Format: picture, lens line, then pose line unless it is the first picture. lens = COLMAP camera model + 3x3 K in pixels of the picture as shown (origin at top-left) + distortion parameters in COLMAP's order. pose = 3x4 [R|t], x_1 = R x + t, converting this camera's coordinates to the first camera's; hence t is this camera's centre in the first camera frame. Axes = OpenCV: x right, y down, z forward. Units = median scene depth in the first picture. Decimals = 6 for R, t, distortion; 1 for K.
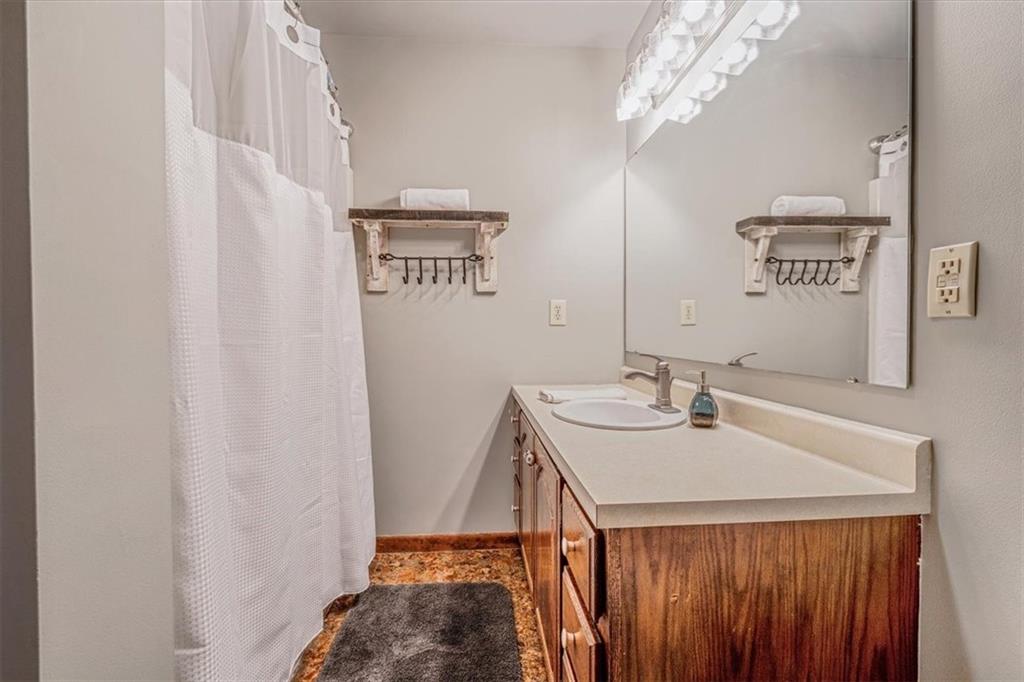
lens RADIAL K [[459.3, 0, 510.6], [0, 459.3, 339.9], [0, 0, 1]] dist [-0.010856, 0.000235]
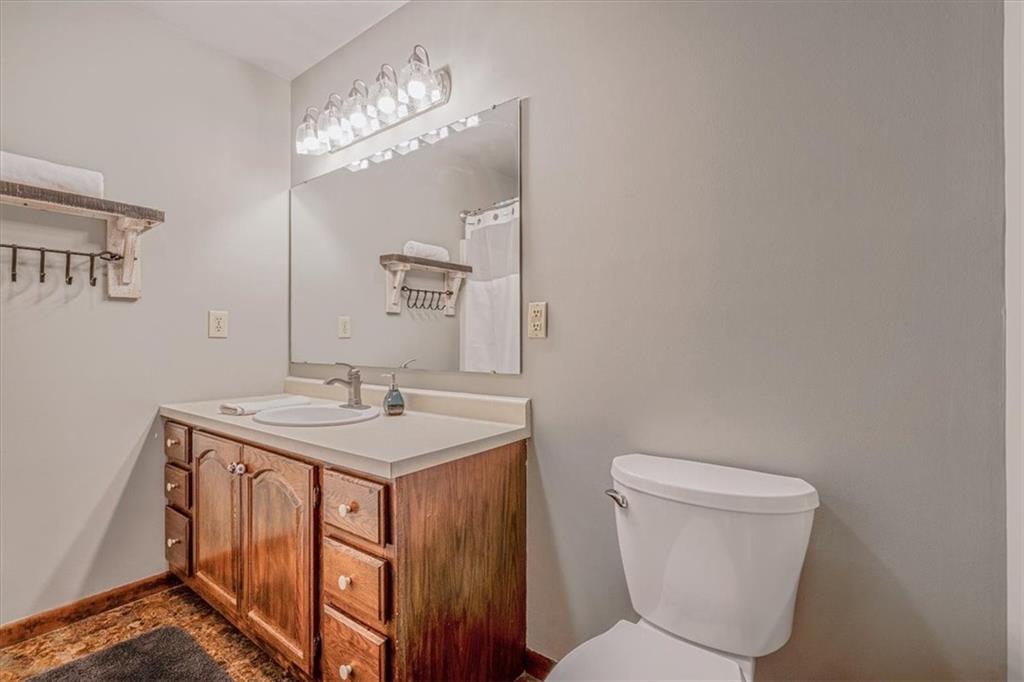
lens RADIAL K [[459.3, 0, 511.9], [0, 459.3, 341.6], [0, 0, 1]] dist [-0.010856, 0.000235]
pose [[0.659841, 0.000428, 0.751406, -0.222347], [0.014364, 0.999810, -0.013183, -0.002089], [-0.751268, 0.019492, 0.659709, -0.093292]]
